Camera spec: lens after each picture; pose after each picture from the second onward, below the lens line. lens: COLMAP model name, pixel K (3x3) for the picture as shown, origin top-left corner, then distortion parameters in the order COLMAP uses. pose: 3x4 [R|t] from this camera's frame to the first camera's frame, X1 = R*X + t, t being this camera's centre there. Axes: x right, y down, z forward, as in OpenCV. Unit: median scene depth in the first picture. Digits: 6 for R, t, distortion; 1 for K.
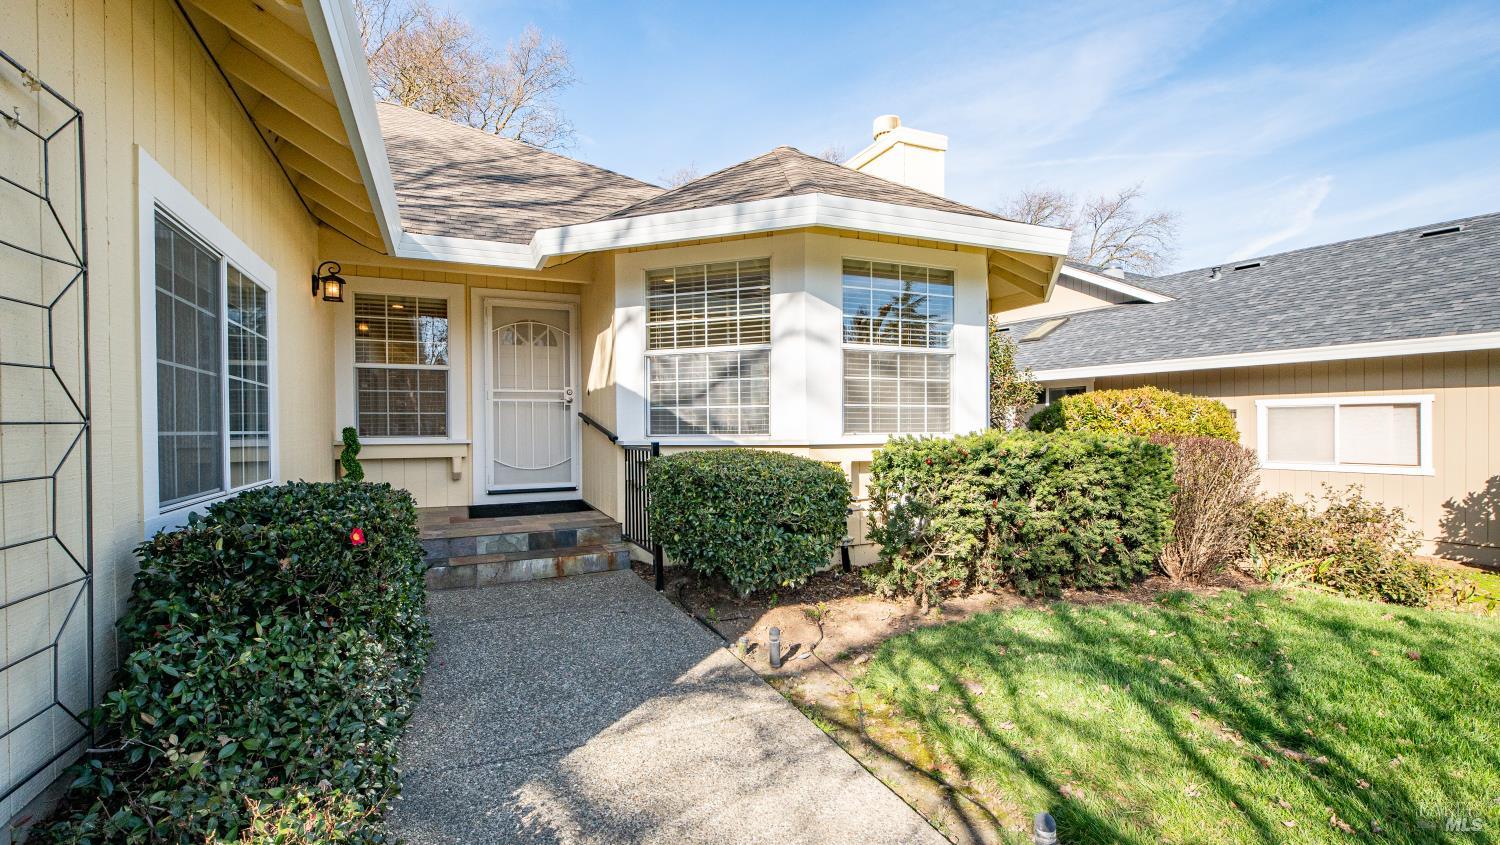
lens RADIAL K [[662.4, 0, 747.1], [0, 662.4, 426.2], [0, 0, 1]] dist [0.000498, -0.001023]
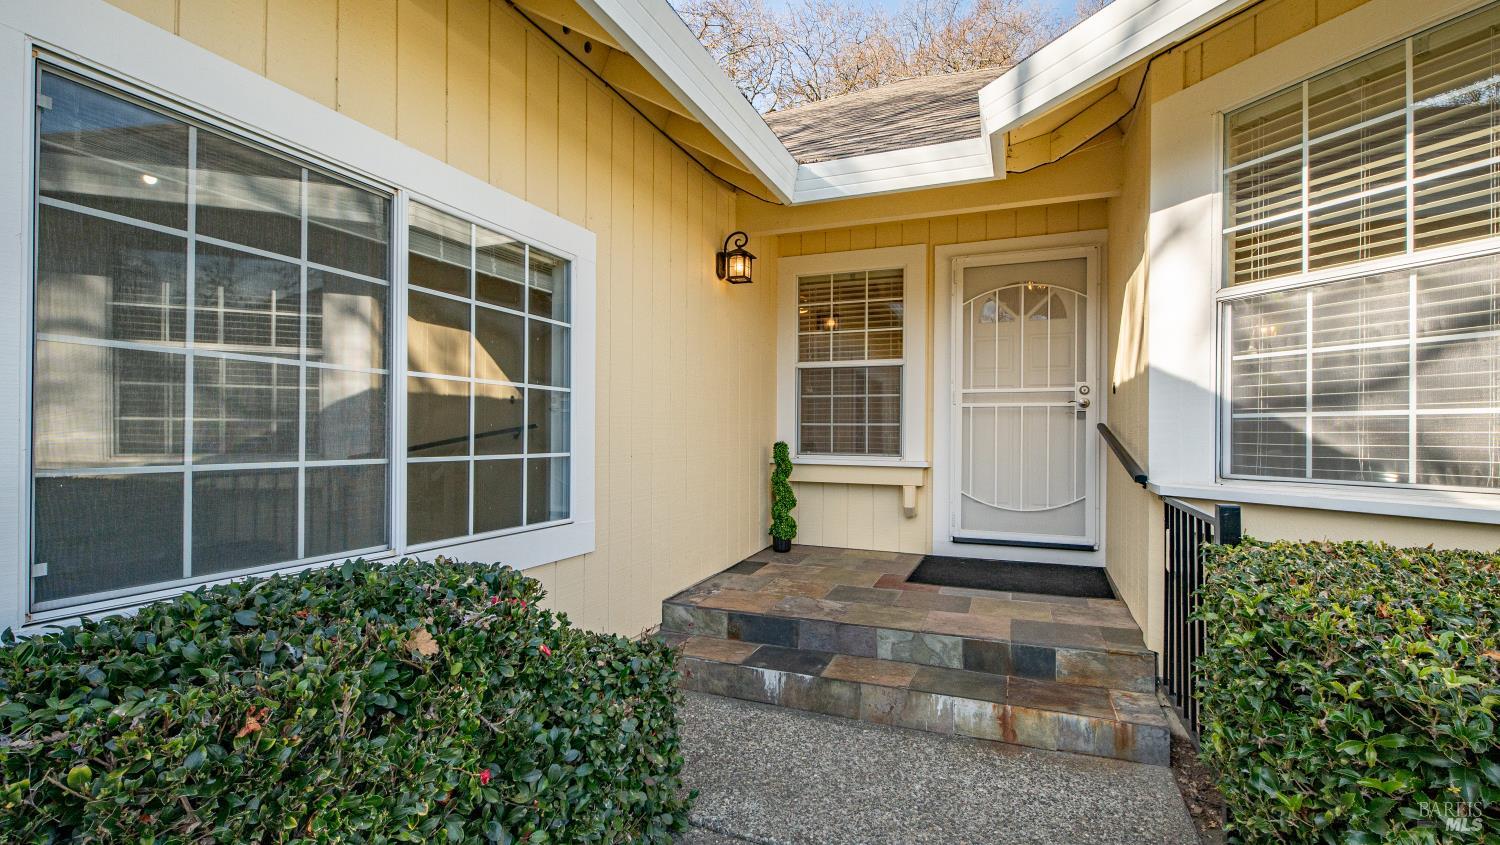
lens RADIAL K [[662.4, 0, 749.1], [0, 662.4, 431.5], [0, 0, 1]] dist [0.000498, -0.001023]
pose [[0.682894, 0.010730, -0.730439, -0.040918], [-0.012426, 0.999918, 0.003071, -0.013965], [0.730412, 0.006980, 0.682971, 0.453468]]
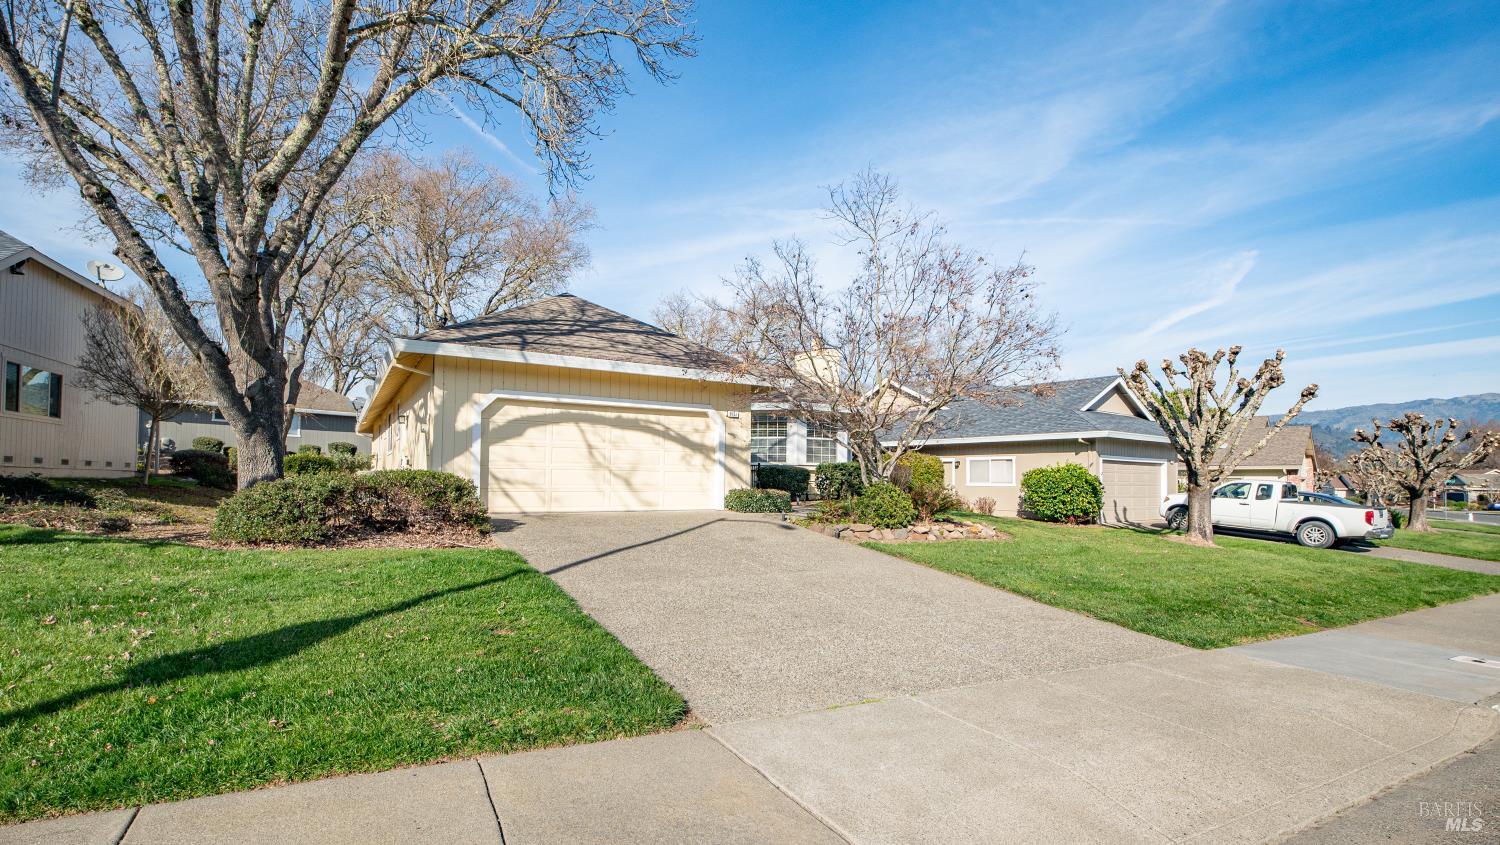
lens RADIAL K [[662.4, 0, 755.0], [0, 662.4, 424.3], [0, 0, 1]] dist [0.000498, -0.001023]
pose [[0.997211, 0.044392, 0.059989, -0.372052], [-0.041389, 0.997871, -0.050398, -0.003222], [-0.062098, 0.047775, 0.996926, -2.699161]]
